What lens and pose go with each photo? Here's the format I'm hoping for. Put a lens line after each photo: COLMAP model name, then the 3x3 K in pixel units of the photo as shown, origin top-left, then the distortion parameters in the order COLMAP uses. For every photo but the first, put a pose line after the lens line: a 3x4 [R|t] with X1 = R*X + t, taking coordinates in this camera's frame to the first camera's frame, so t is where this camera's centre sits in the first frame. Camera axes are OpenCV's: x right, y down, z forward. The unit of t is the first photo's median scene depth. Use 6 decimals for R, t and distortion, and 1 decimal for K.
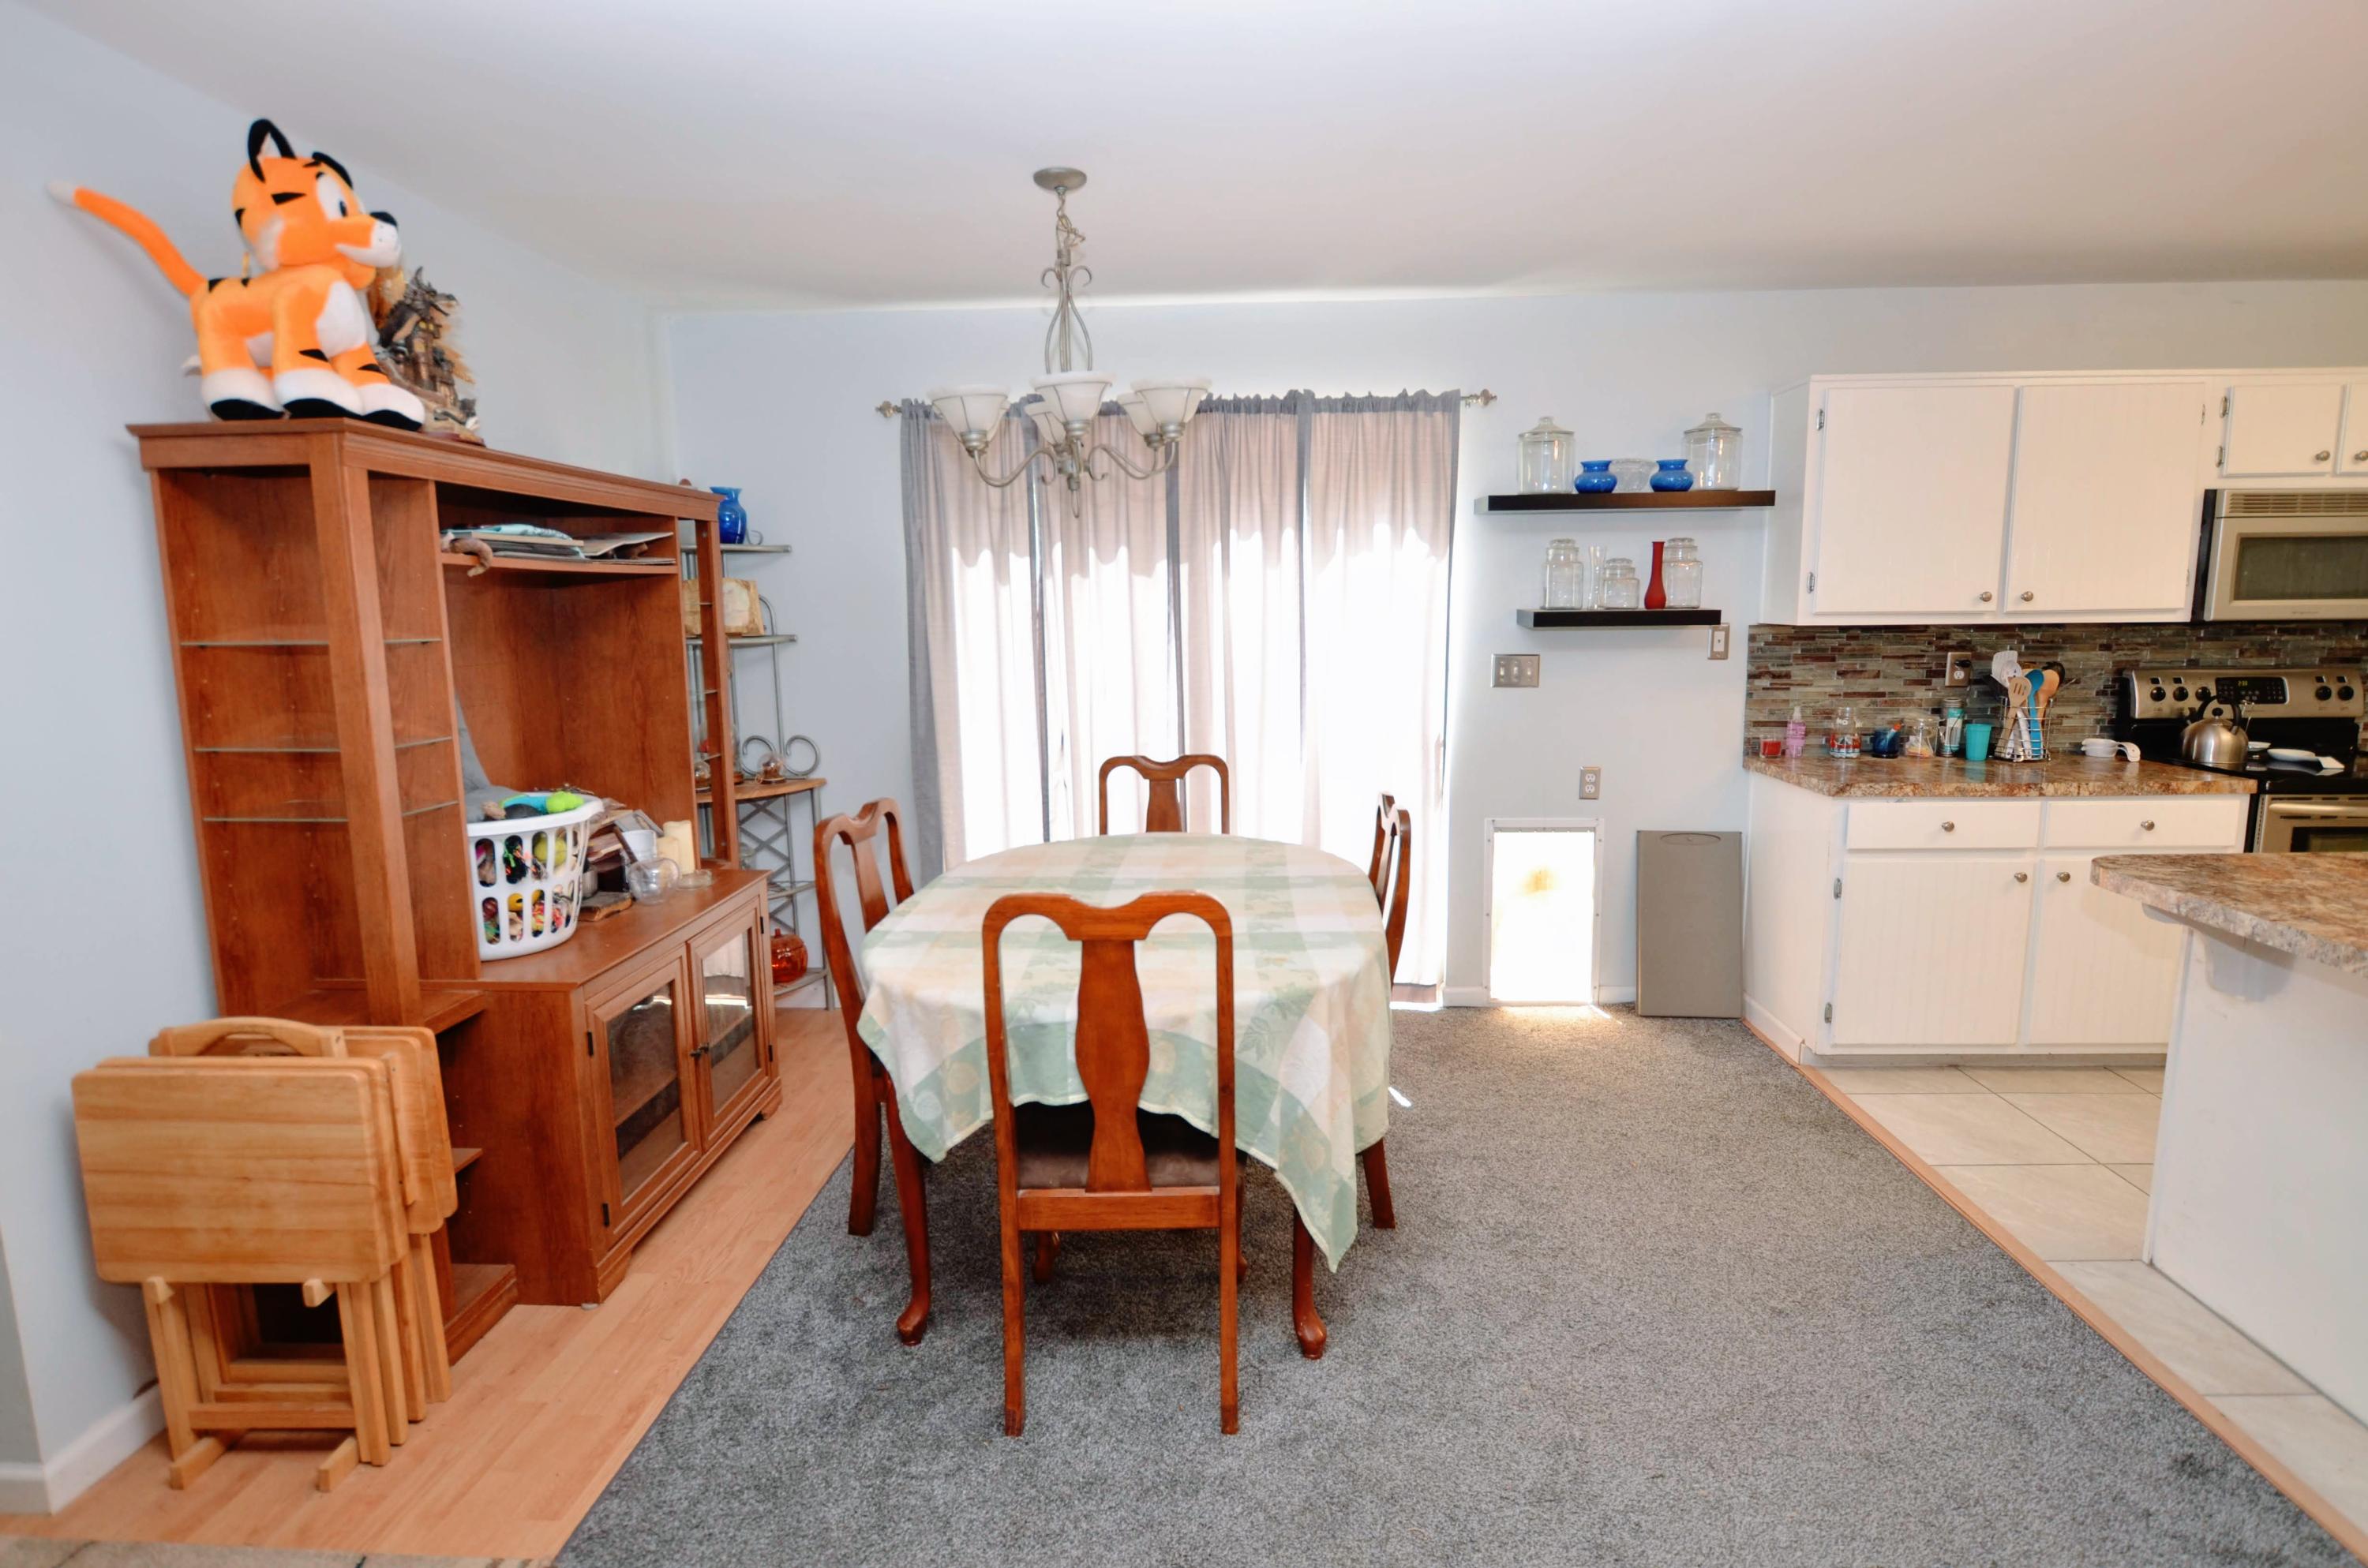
lens RADIAL K [[1199.7, 0, 1196.6], [0, 1199.7, 783.8], [0, 0, 1]] dist [-0.028816, 0.006281]
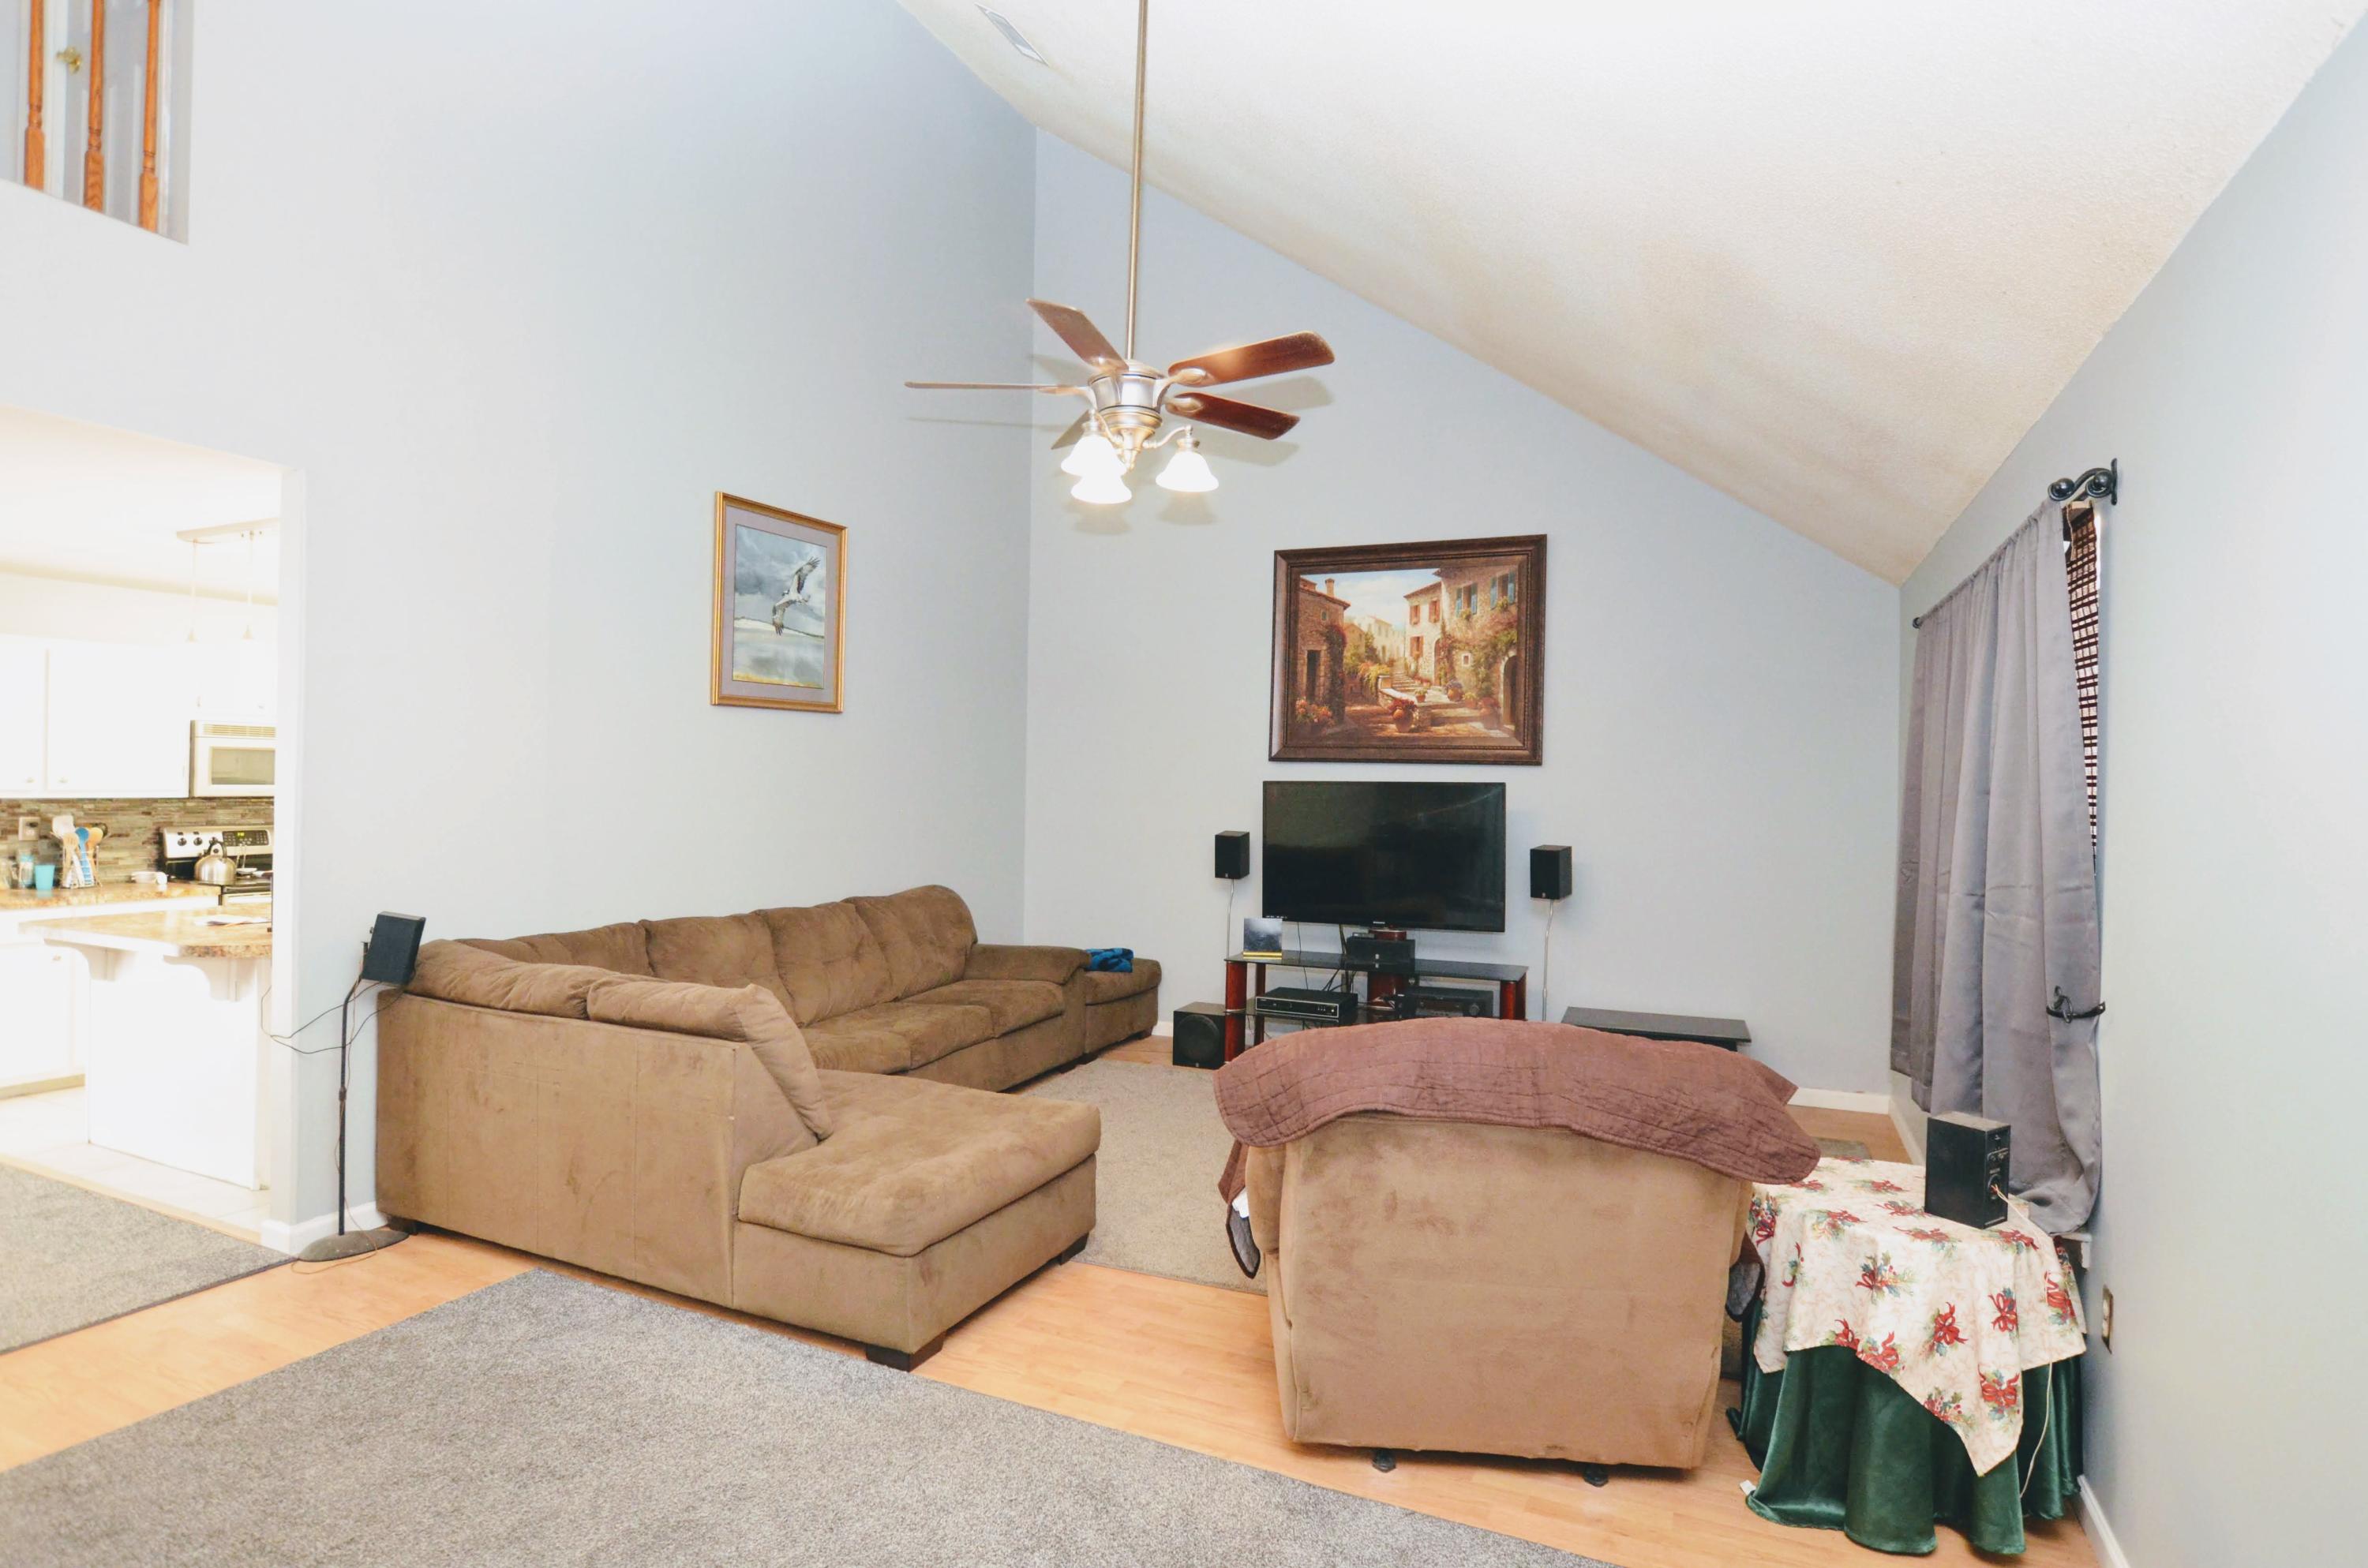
lens RADIAL K [[1199.7, 0, 1196.6], [0, 1199.7, 783.8], [0, 0, 1]] dist [-0.028816, 0.006281]
pose [[0.371023, 0.020973, 0.928387, -0.168799], [0.120029, 0.990275, -0.070340, 0.124803], [-0.920834, 0.137531, 0.364897, -0.874237]]
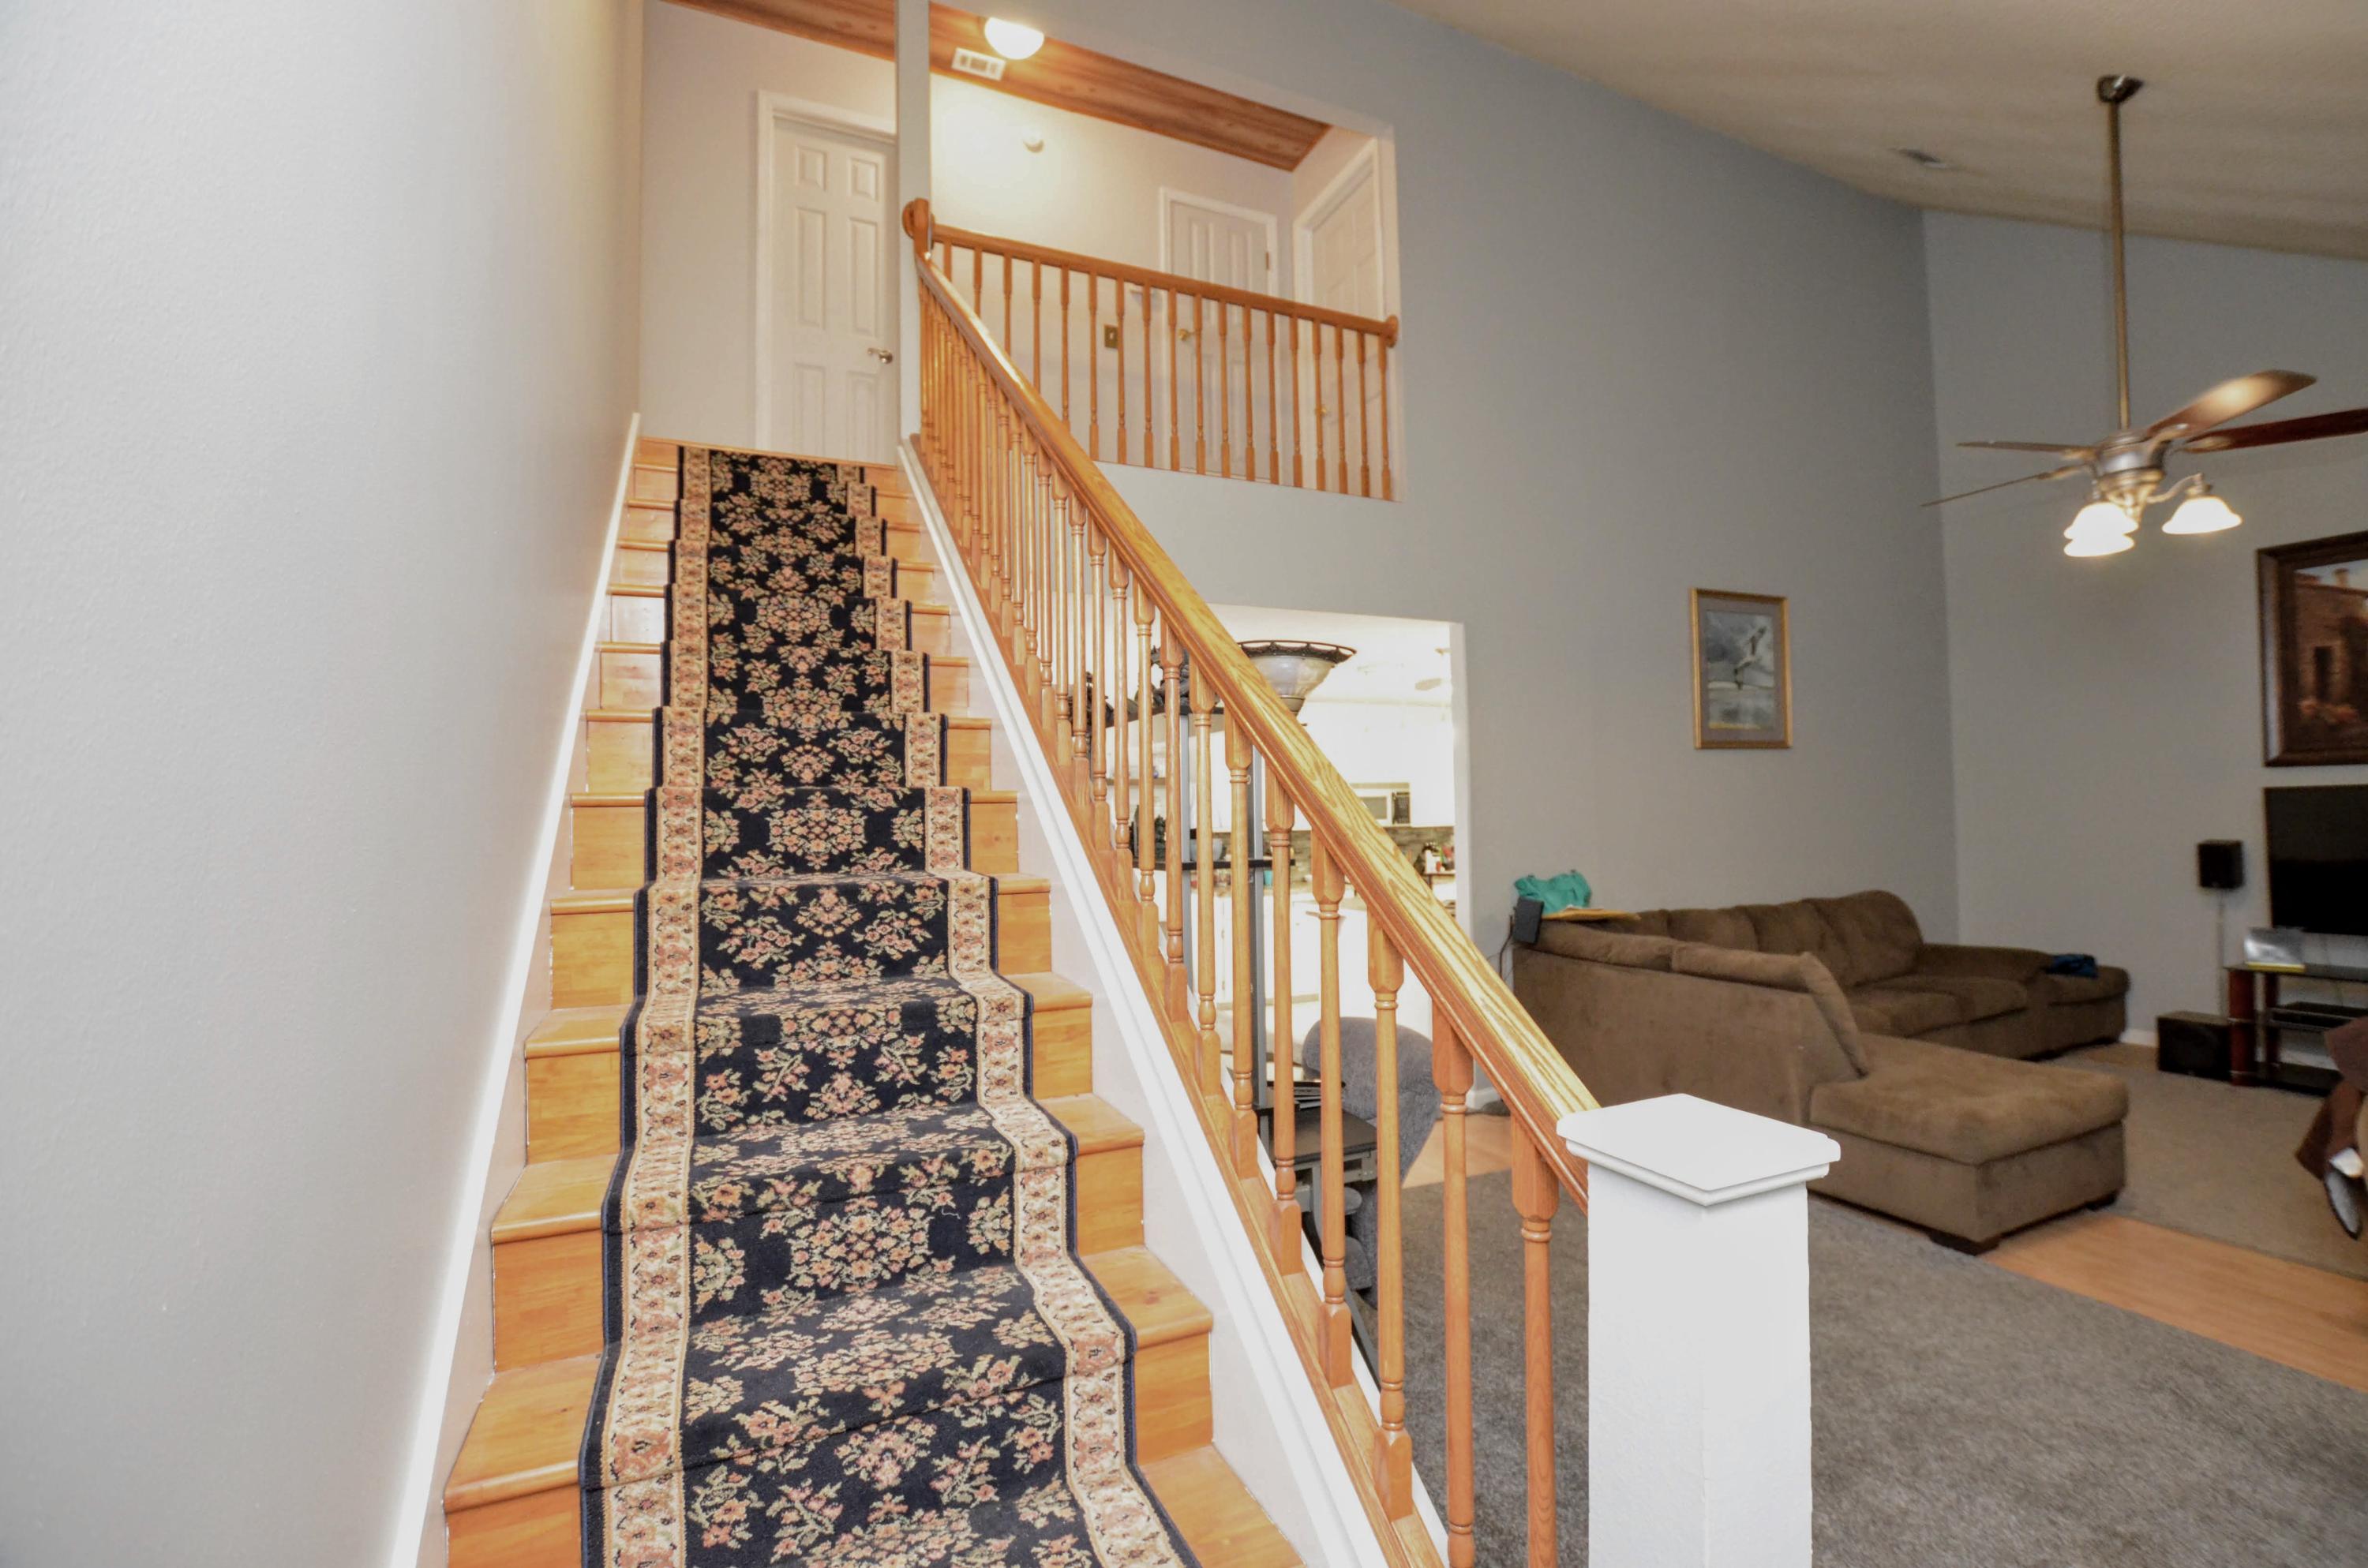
lens RADIAL K [[1046.6, 0, 1200.0], [0, 1046.6, 778.7], [0, 0, 1]] dist [-0.040503, 0.009936]
pose [[0.886741, 0.013930, 0.462056, -0.472159], [0.075554, 0.981737, -0.174595, 0.133061], [-0.456050, 0.189731, 0.869495, -0.888926]]
